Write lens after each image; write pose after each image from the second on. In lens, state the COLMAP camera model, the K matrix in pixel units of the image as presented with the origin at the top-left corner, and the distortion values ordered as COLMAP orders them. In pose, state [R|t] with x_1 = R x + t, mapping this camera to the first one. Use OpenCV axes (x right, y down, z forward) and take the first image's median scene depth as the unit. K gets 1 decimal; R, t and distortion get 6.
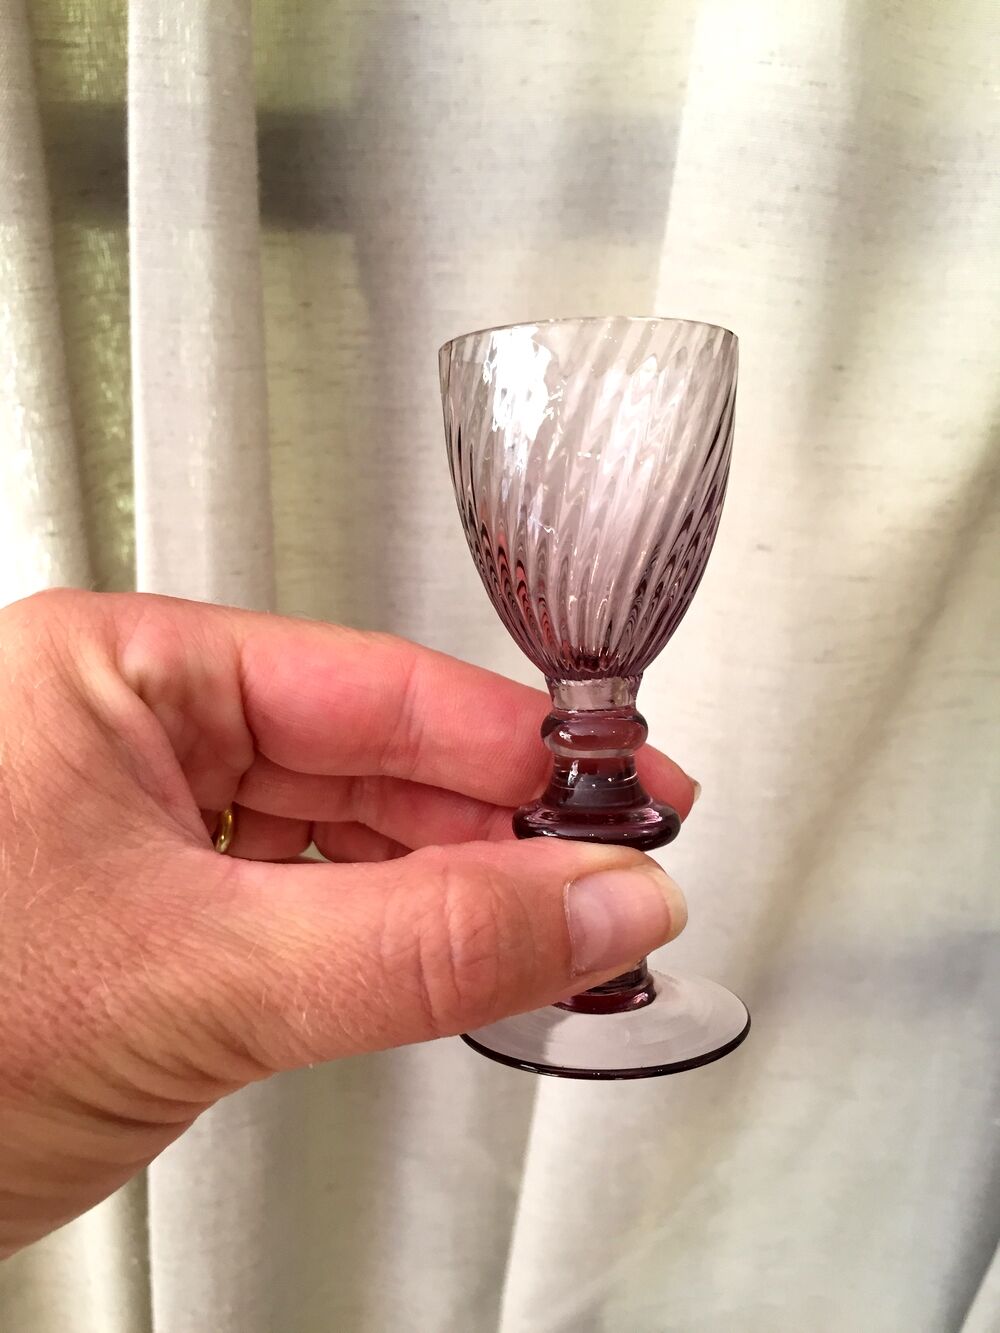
lens RADIAL K [[1168.3, 0, 500.0], [0, 1168.3, 666.5], [0, 0, 1]] dist [0.093105, -0.150629]
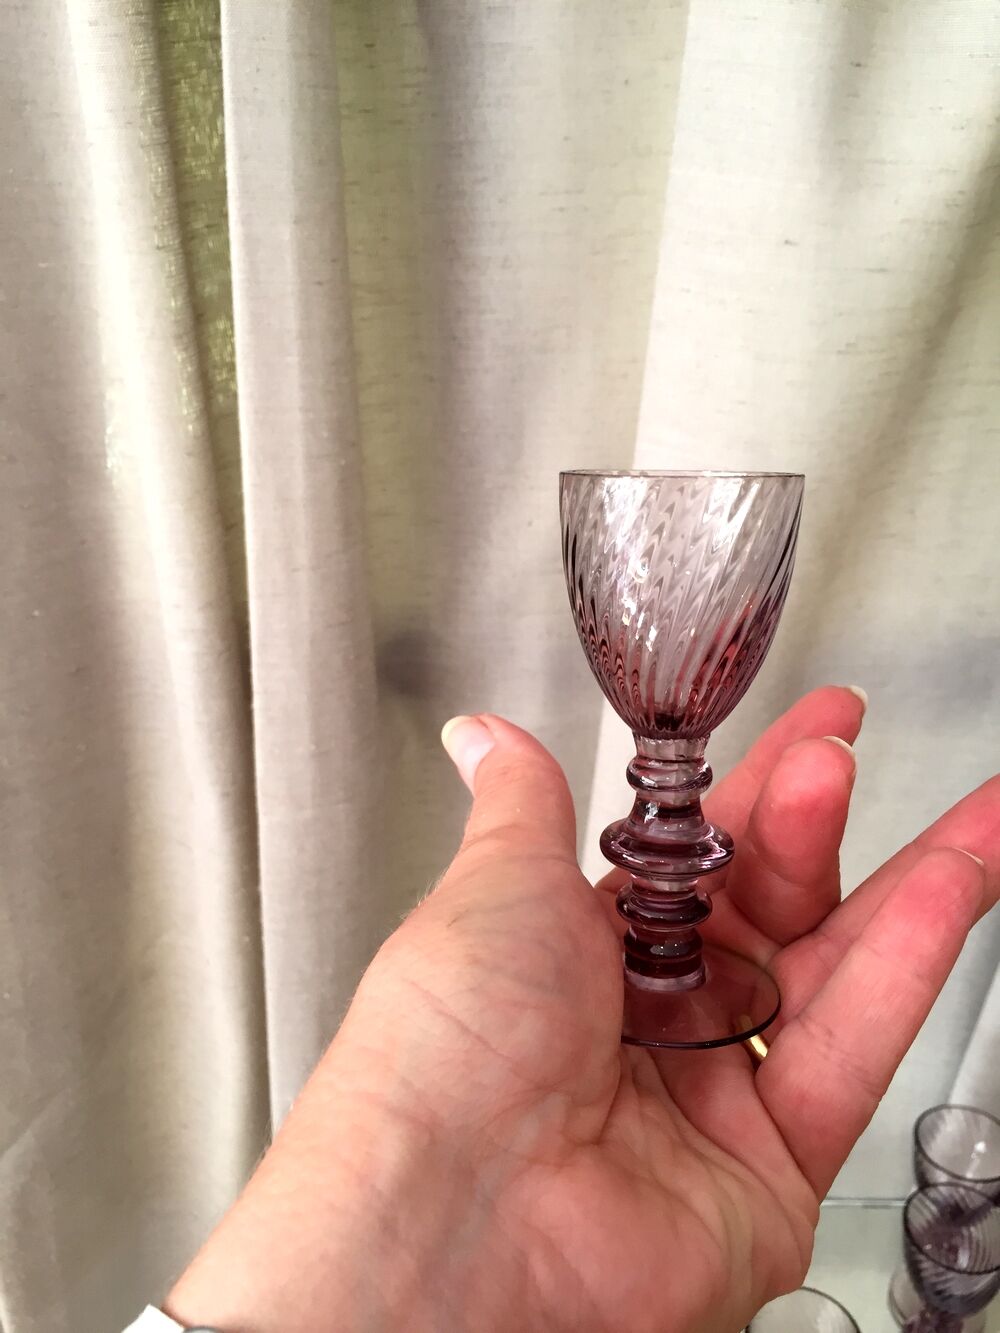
lens RADIAL K [[1168.3, 0, 500.0], [0, 1168.3, 666.5], [0, 0, 1]] dist [0.093105, -0.150629]
pose [[0.998736, -0.019633, -0.046281, -0.004004], [0.022927, 0.997158, 0.071760, 0.195568], [0.044741, -0.072730, 0.996348, -0.138202]]
